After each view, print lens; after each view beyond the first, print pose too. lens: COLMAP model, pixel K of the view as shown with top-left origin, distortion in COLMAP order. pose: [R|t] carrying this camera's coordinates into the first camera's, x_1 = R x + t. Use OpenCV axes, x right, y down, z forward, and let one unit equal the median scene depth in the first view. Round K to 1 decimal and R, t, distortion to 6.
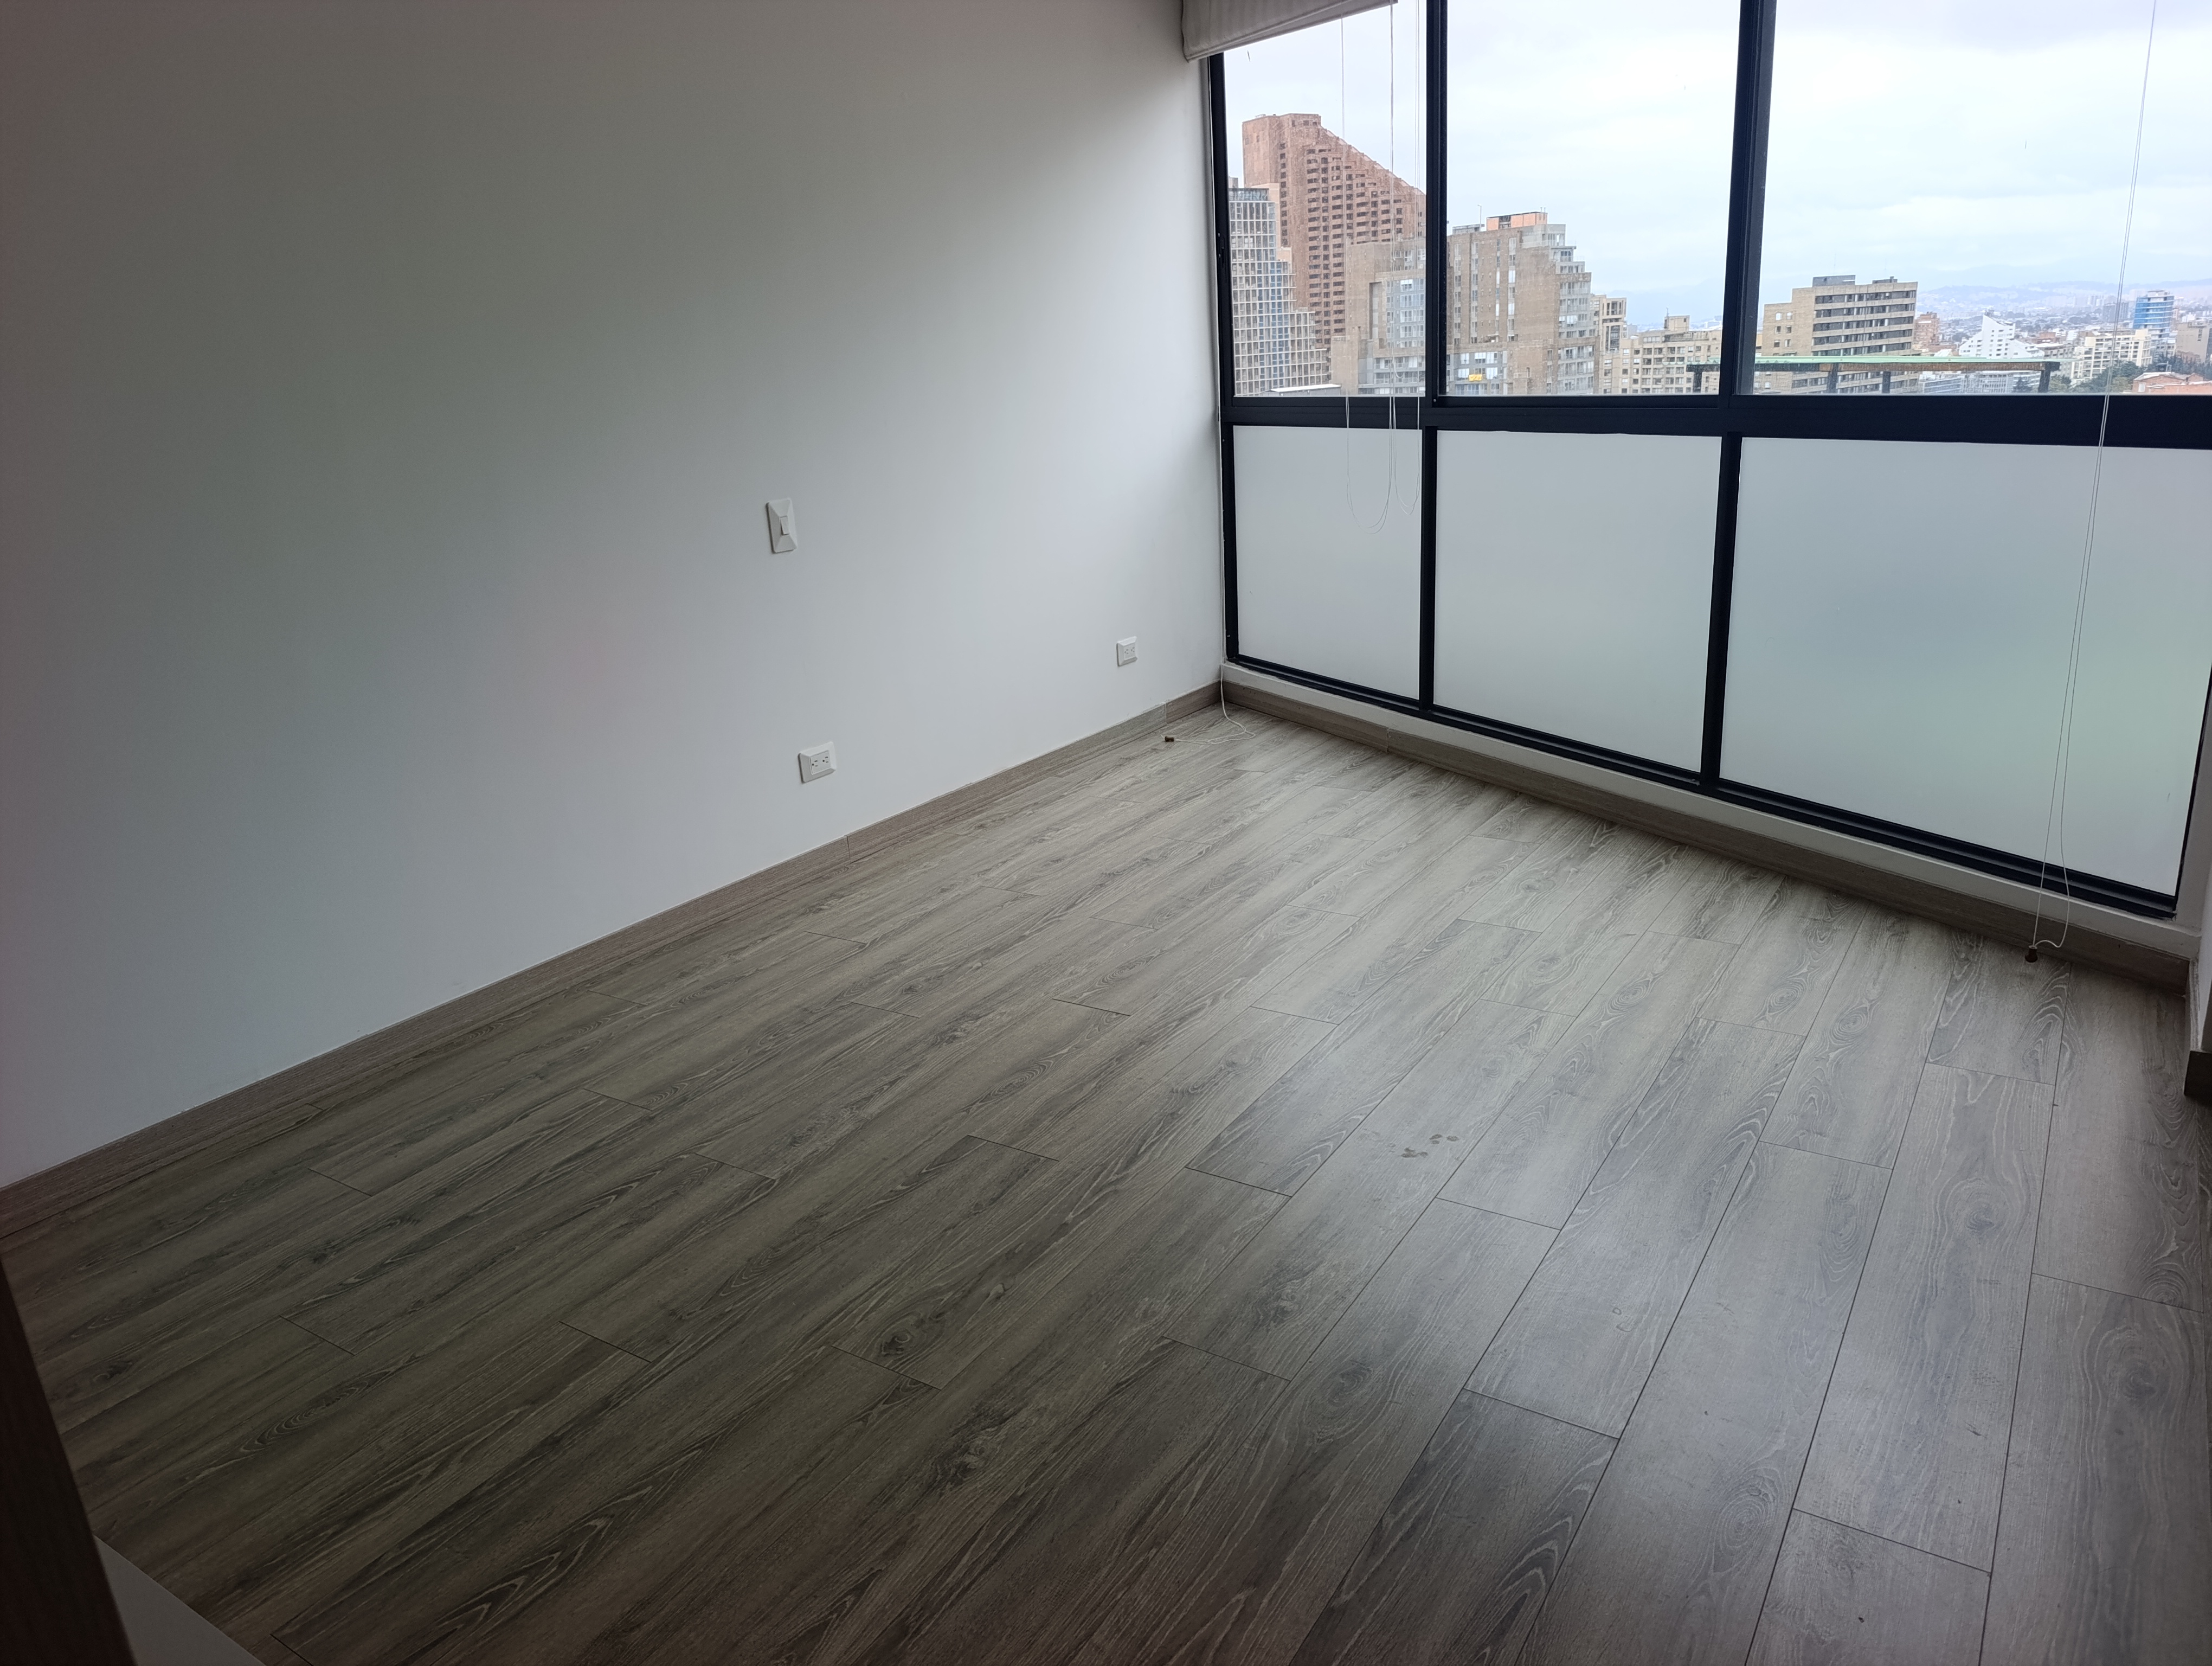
lens RADIAL K [[1527.6, 0, 1116.2], [0, 1527.6, 800.6], [0, 0, 1]] dist [0.027160, -0.036699]
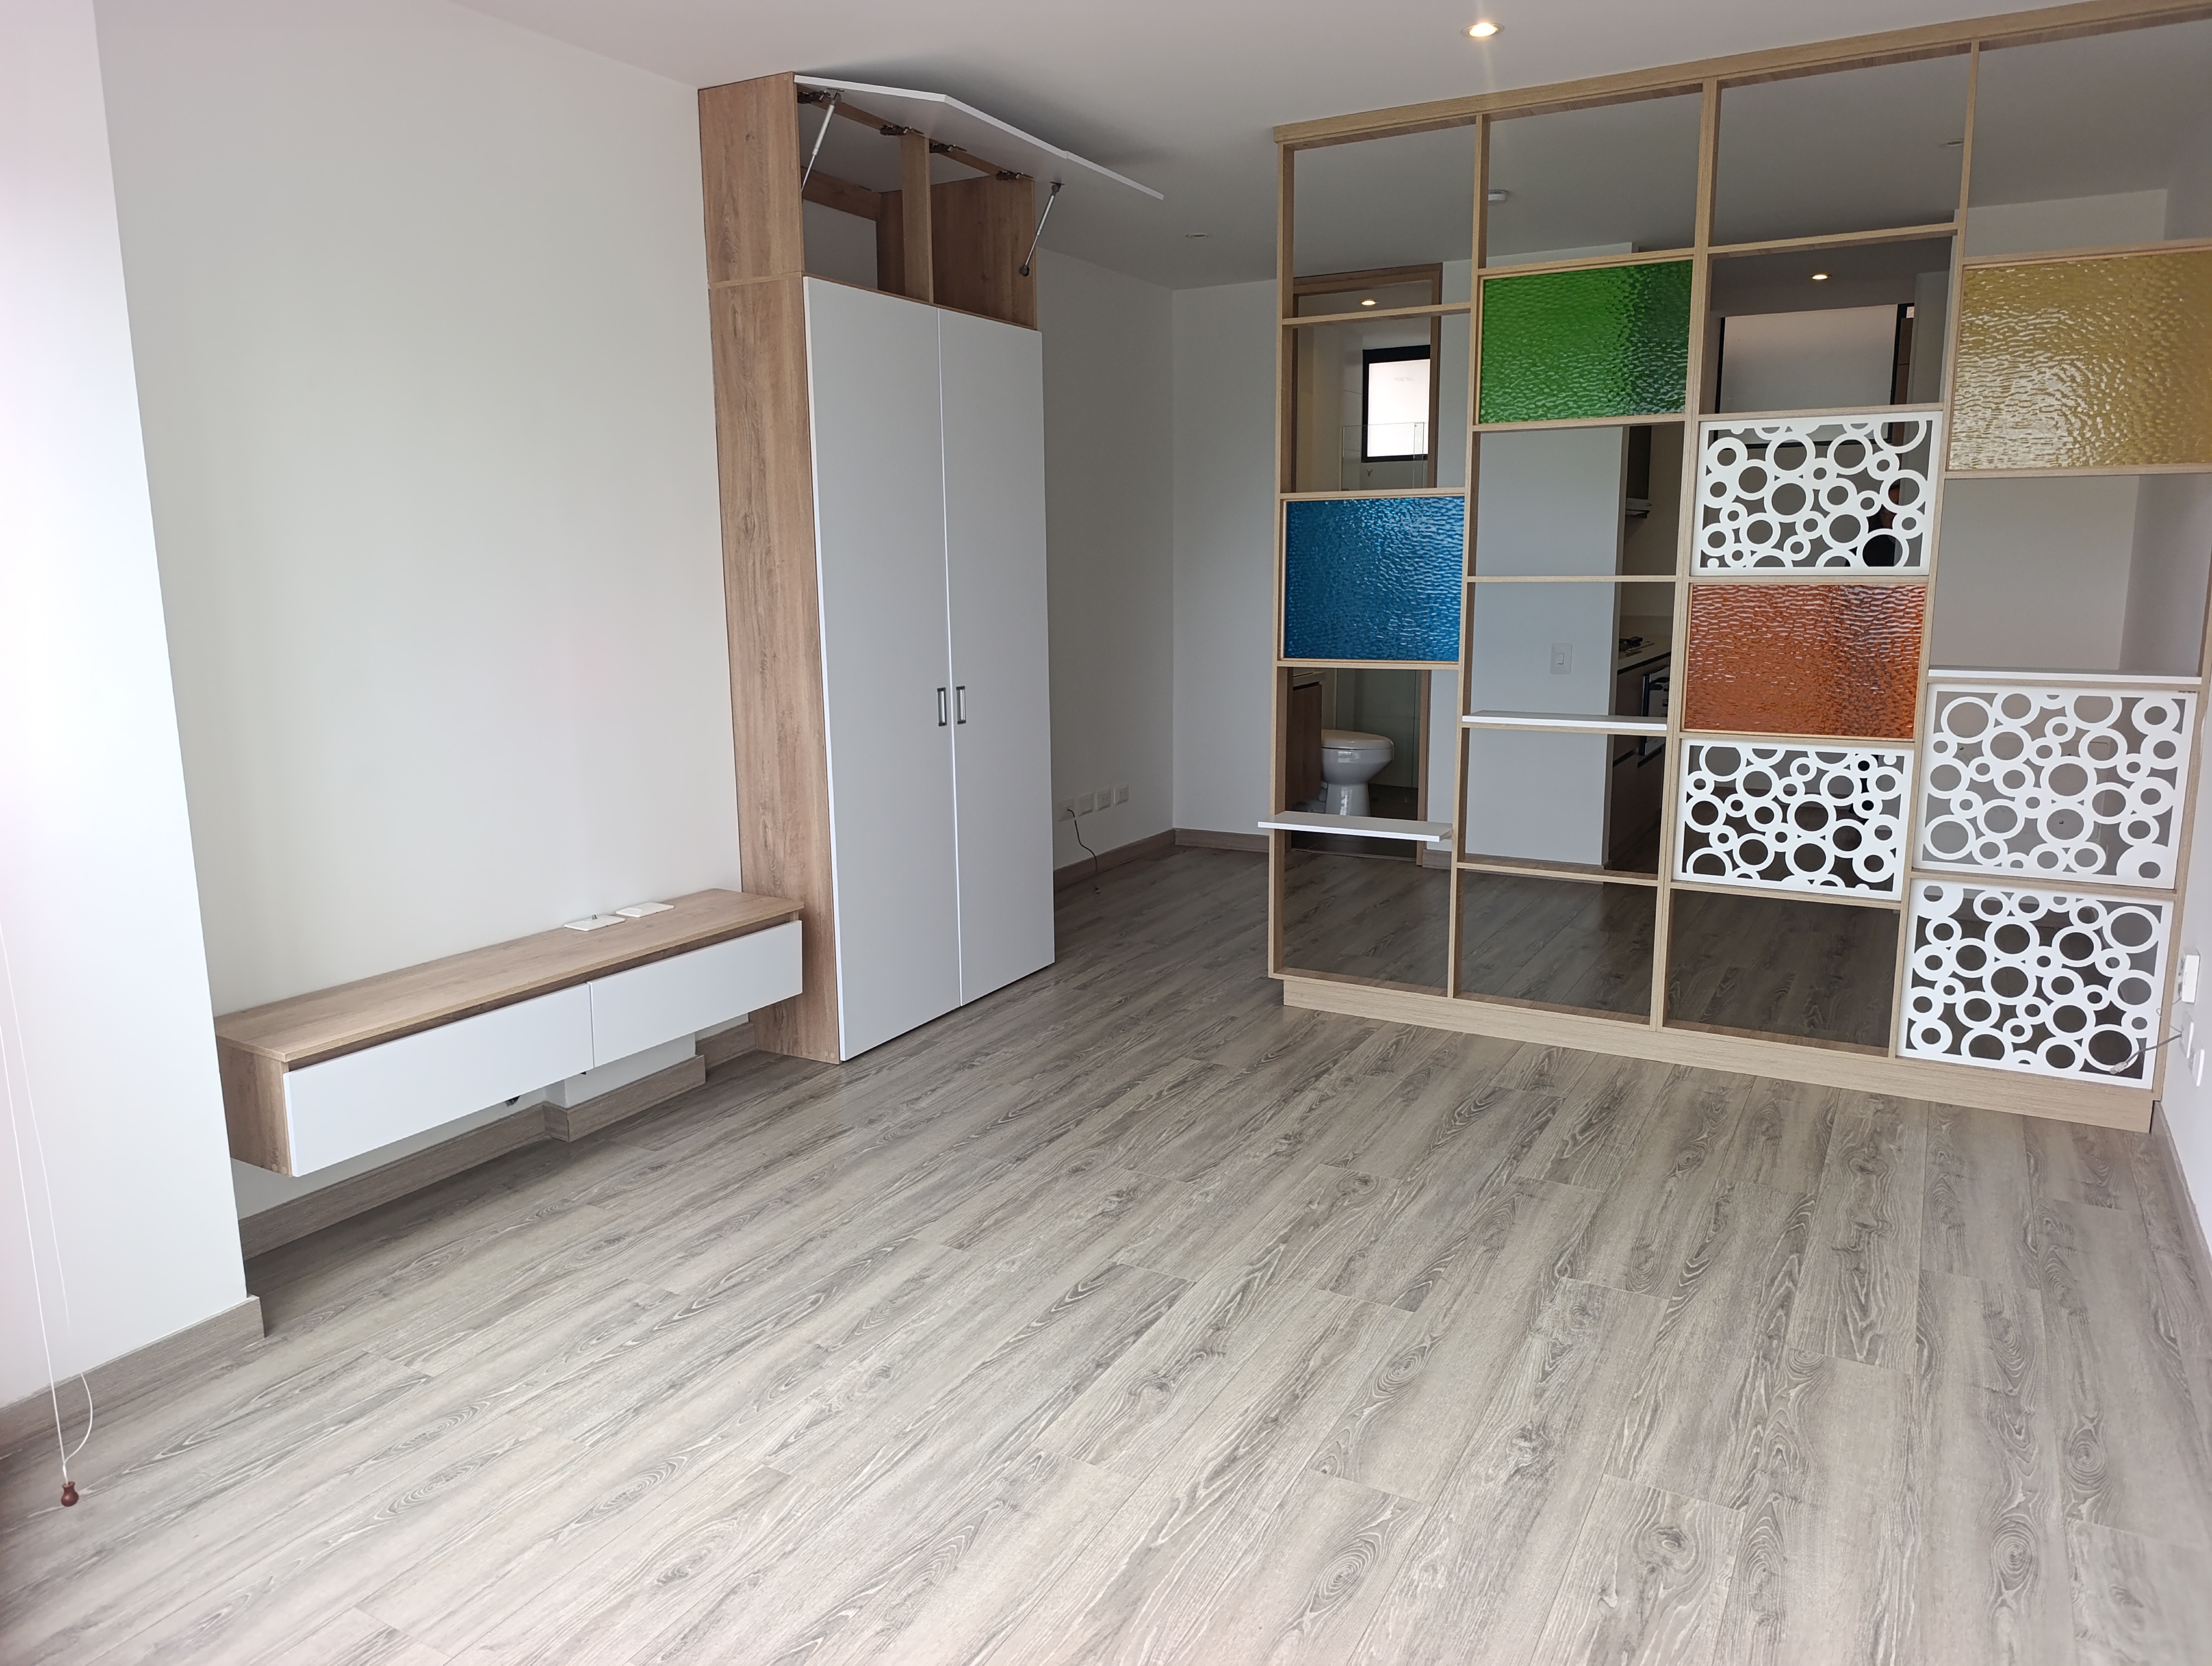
lens RADIAL K [[1527.6, 0, 1120.0], [0, 1527.6, 838.3], [0, 0, 1]] dist [0.027160, -0.036699]
pose [[-0.994352, 0.084195, -0.064614, 0.101030], [0.045388, 0.887682, 0.458214, -0.396465], [0.095936, 0.452694, -0.886490, 1.266925]]
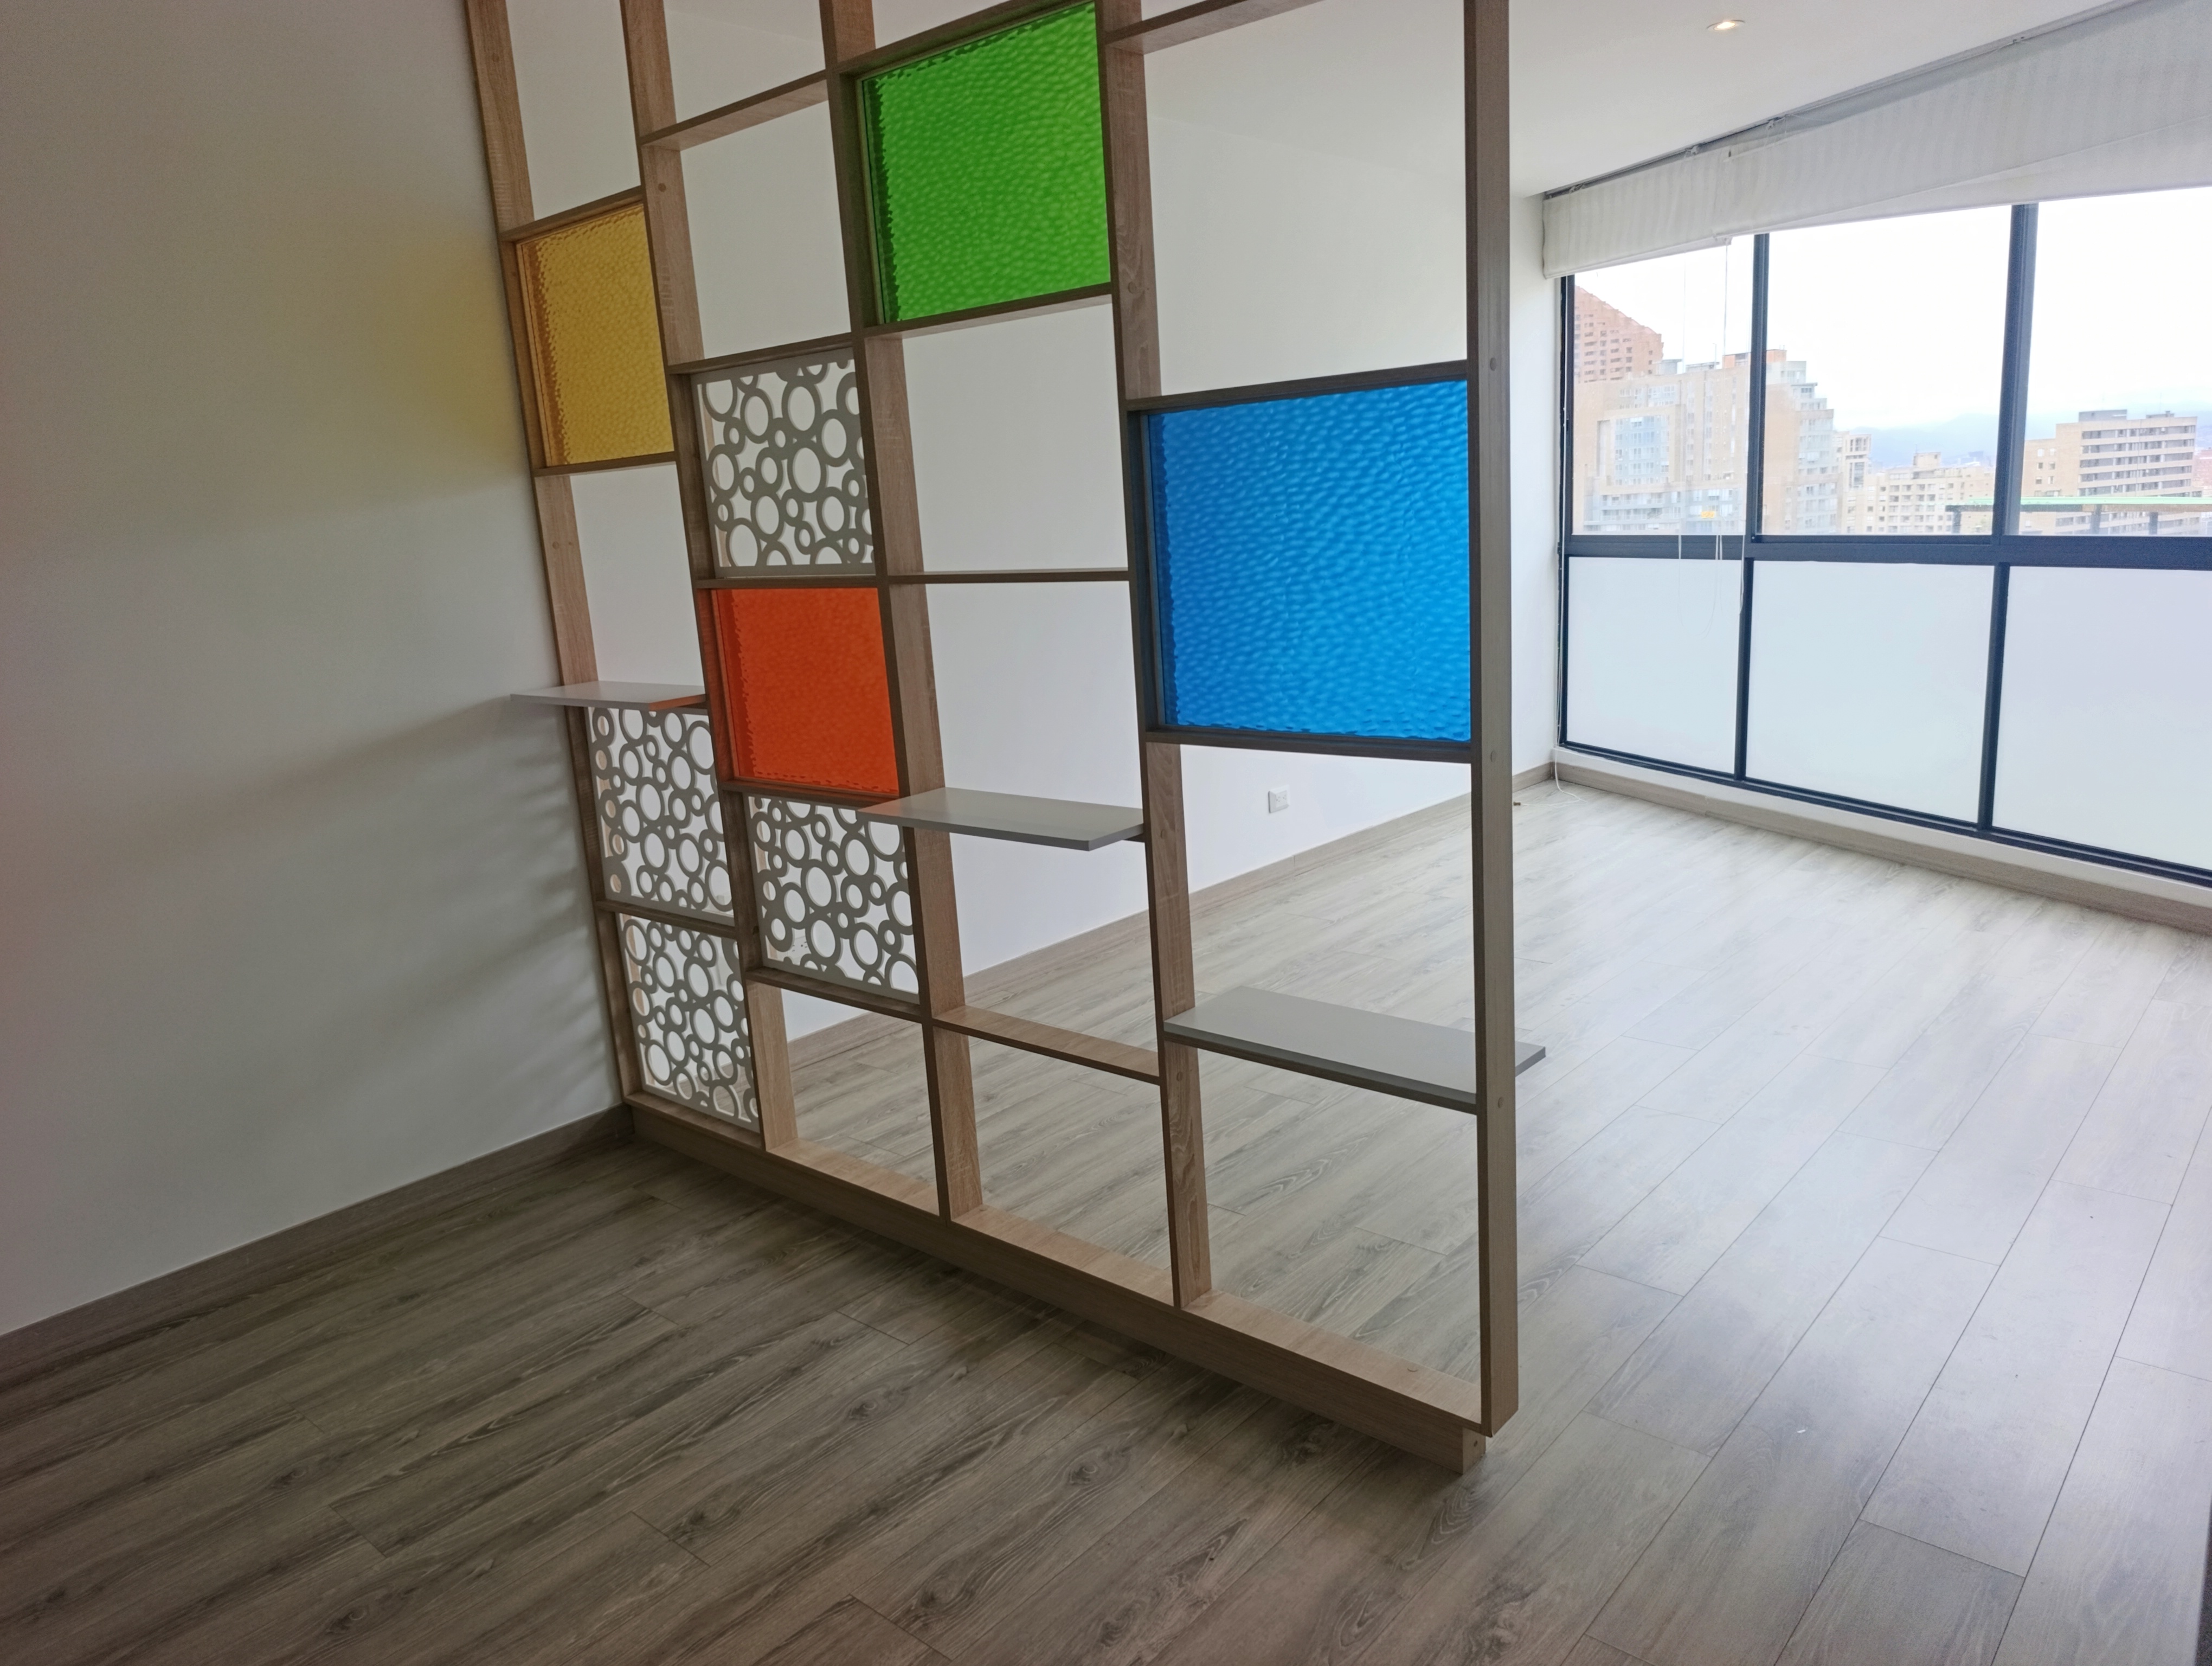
lens RADIAL K [[1527.6, 0, 1105.6], [0, 1527.6, 821.9], [0, 0, 1]] dist [0.027160, -0.036699]
pose [[0.989626, 0.030116, -0.140473, -0.172811], [-0.039989, 0.996884, -0.068000, 0.103965], [0.137987, 0.072912, 0.987747, -0.399767]]
